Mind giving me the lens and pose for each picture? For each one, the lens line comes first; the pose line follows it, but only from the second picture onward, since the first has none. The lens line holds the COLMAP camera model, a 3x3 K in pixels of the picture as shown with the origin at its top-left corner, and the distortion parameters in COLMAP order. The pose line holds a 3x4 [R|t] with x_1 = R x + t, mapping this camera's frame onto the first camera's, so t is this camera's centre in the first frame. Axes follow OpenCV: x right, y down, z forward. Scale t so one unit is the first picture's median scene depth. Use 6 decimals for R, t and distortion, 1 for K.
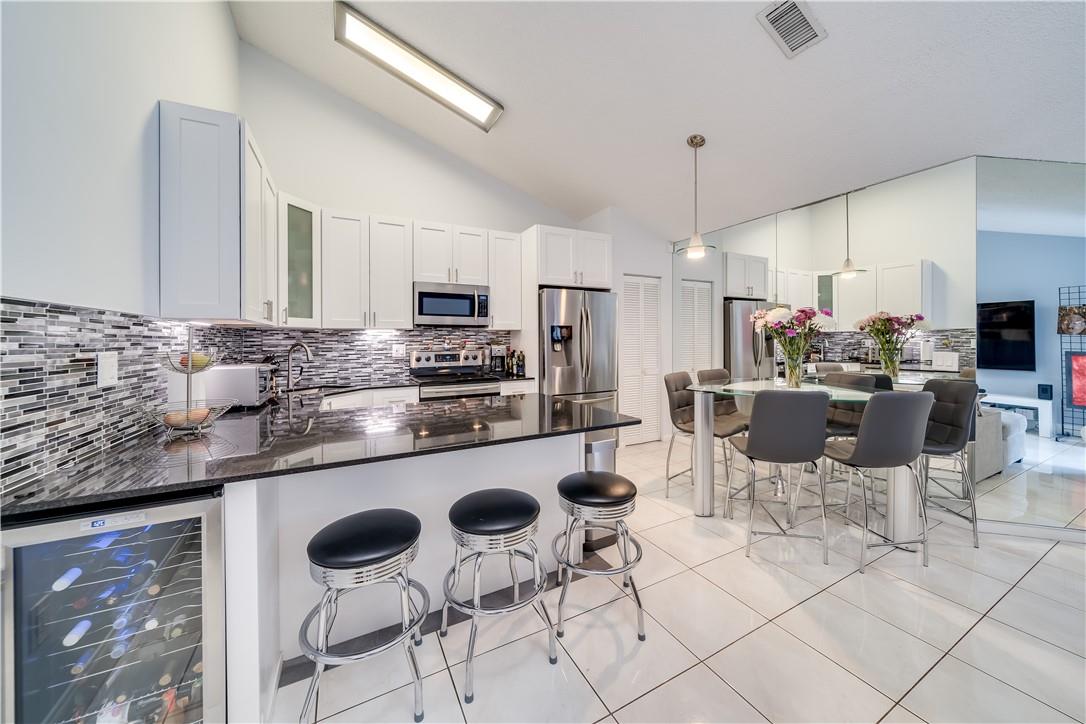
lens RADIAL K [[381.0, 0, 541.5], [0, 381.0, 341.6], [0, 0, 1]] dist [-0.001112, -0.000541]
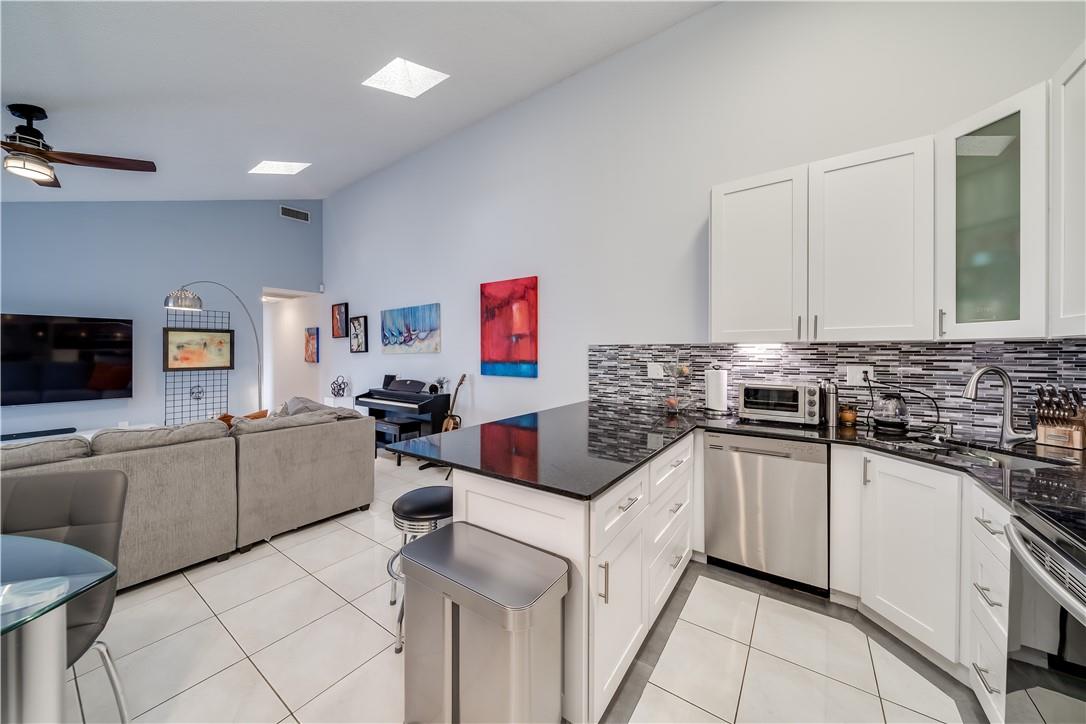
lens RADIAL K [[381.0, 0, 544.7], [0, 381.0, 354.4], [0, 0, 1]] dist [-0.001112, -0.000541]
pose [[-0.887537, 0.013755, -0.460530, 0.164637], [0.006972, 0.999841, 0.016427, -0.023000], [0.460683, 0.011369, -0.887492, 0.979809]]
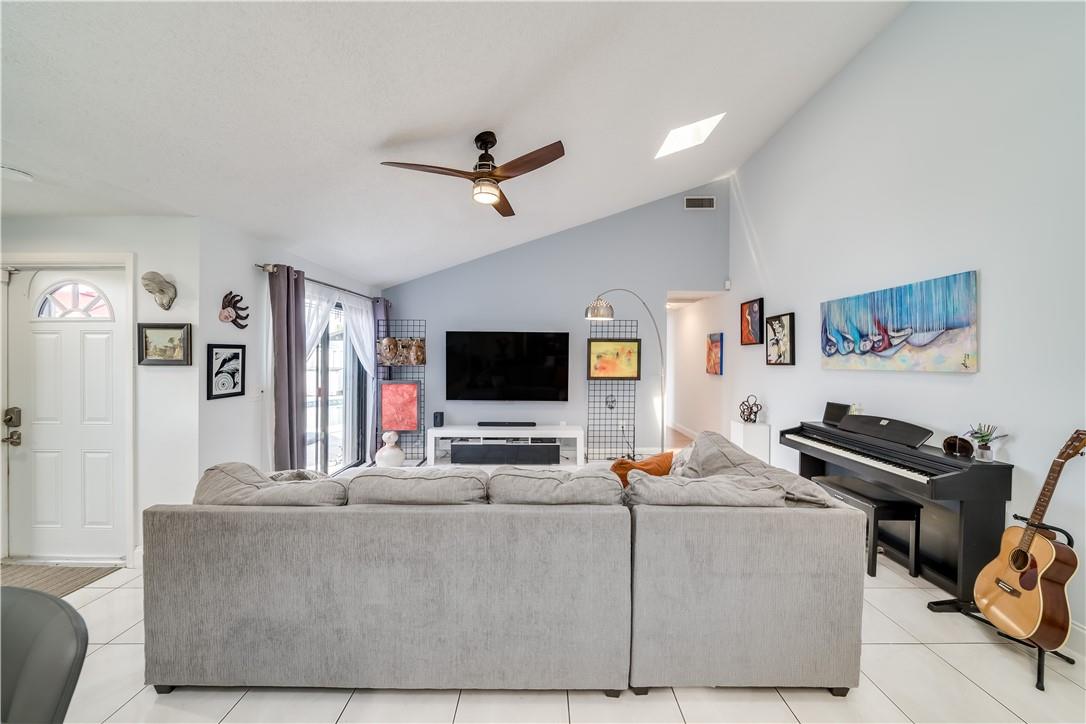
lens RADIAL K [[381.0, 0, 545.2], [0, 381.0, 358.8], [0, 0, 1]] dist [-0.001112, -0.000541]
pose [[-0.895124, -0.001496, 0.445816, 0.236058], [0.002468, 0.999962, 0.008309, -0.039470], [-0.445811, 0.008538, -0.895086, 0.570018]]
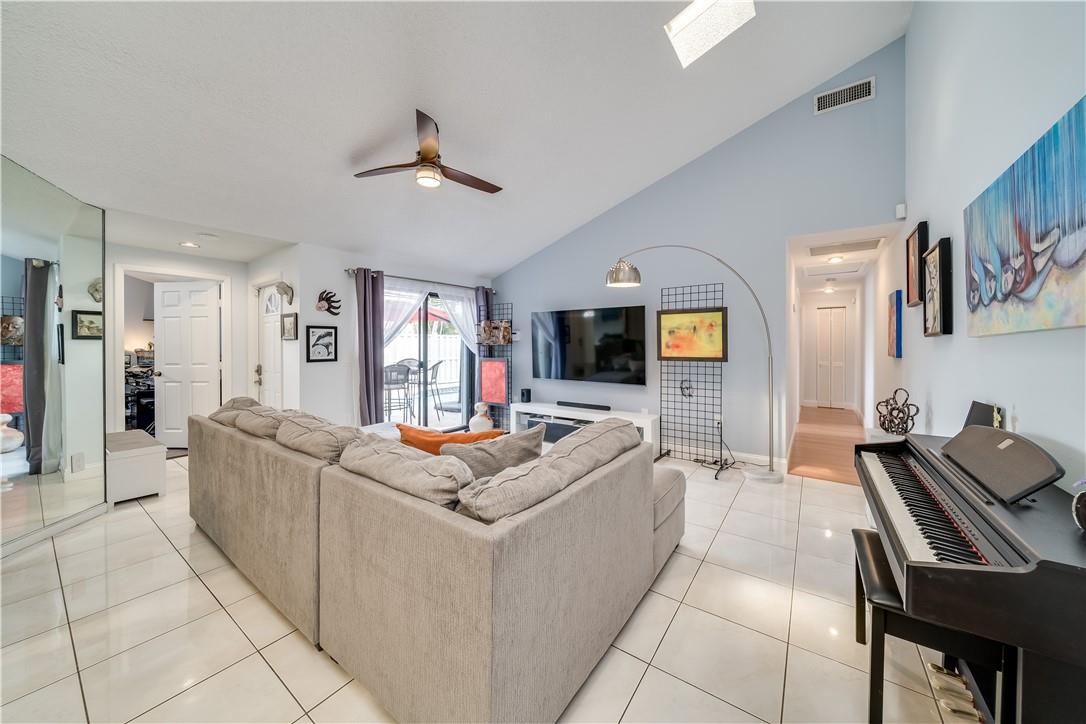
lens RADIAL K [[381.0, 0, 543.6], [0, 381.0, 345.7], [0, 0, 1]] dist [-0.001112, -0.000541]
pose [[-0.456677, 0.006132, 0.889611, -0.125230], [0.009693, 0.999951, -0.001917, -0.000052], [-0.889580, 0.007748, -0.456714, 0.144069]]
